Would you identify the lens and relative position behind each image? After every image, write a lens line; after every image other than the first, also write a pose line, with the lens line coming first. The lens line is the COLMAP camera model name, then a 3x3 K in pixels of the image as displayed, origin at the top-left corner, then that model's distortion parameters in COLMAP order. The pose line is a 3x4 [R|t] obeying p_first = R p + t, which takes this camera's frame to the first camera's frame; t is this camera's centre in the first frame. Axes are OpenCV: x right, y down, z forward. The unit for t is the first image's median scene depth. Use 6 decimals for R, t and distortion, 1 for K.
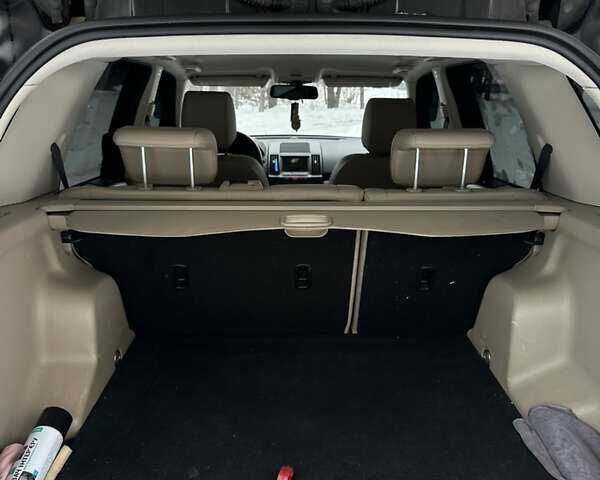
lens RADIAL K [[548.5, 0, 297.0], [0, 548.5, 239.4], [0, 0, 1]] dist [0.052899, -0.156260]
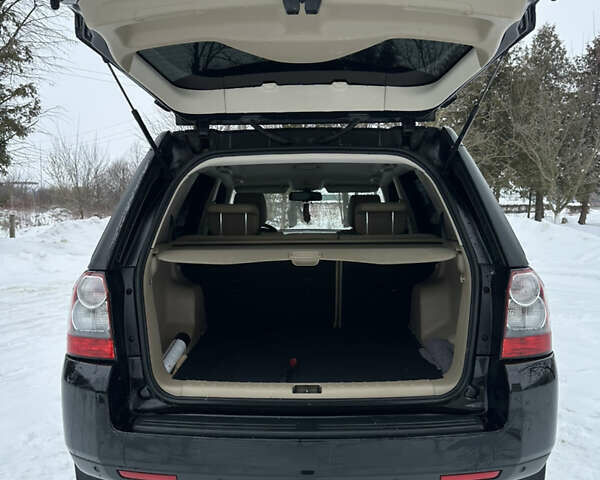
lens RADIAL K [[548.5, 0, 303.4], [0, 548.5, 238.3], [0, 0, 1]] dist [0.052899, -0.156260]
pose [[0.999547, -0.016130, -0.025415, 0.030594], [0.010142, 0.975413, -0.220152, 0.200519], [0.028341, 0.219794, 0.975134, -0.490856]]
